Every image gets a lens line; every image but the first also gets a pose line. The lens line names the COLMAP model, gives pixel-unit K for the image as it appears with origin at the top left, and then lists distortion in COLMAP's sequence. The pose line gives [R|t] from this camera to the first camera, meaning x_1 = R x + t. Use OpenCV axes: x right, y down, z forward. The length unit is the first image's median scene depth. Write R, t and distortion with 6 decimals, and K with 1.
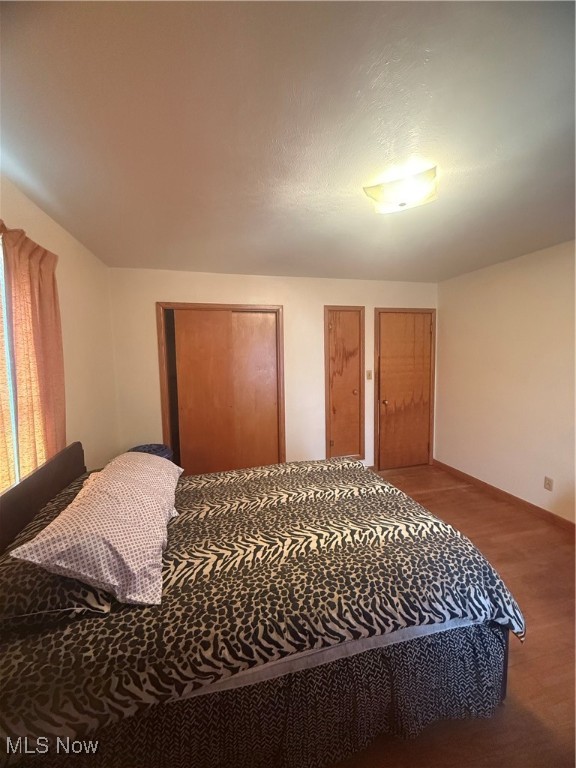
lens RADIAL K [[305.2, 0, 287.7], [0, 305.2, 380.9], [0, 0, 1]] dist [0.001193, 0.000535]
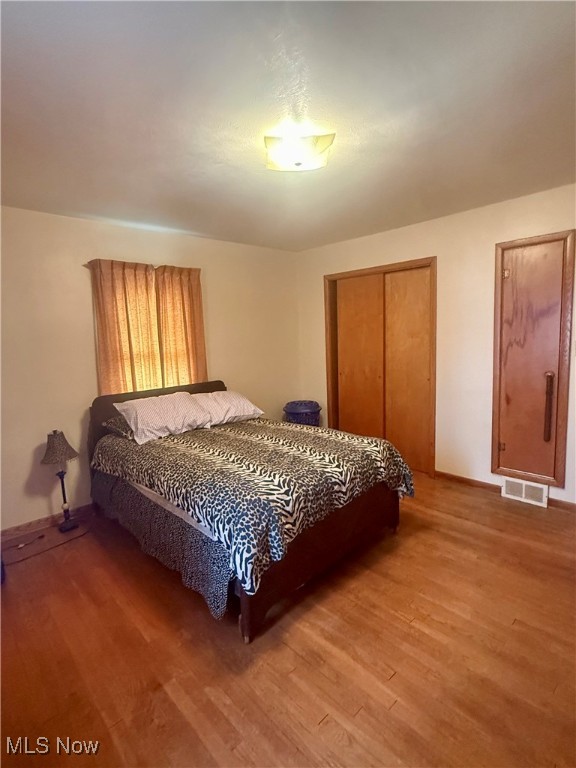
lens RADIAL K [[379.3, 0, 287.8], [0, 379.3, 388.3], [0, 0, 1]] dist [0.007135, 0.000315]
pose [[0.501351, 0.121005, -0.856741, 0.726152], [-0.046904, 0.992518, 0.112734, -0.000256], [0.863972, -0.016335, 0.503275, 0.180485]]
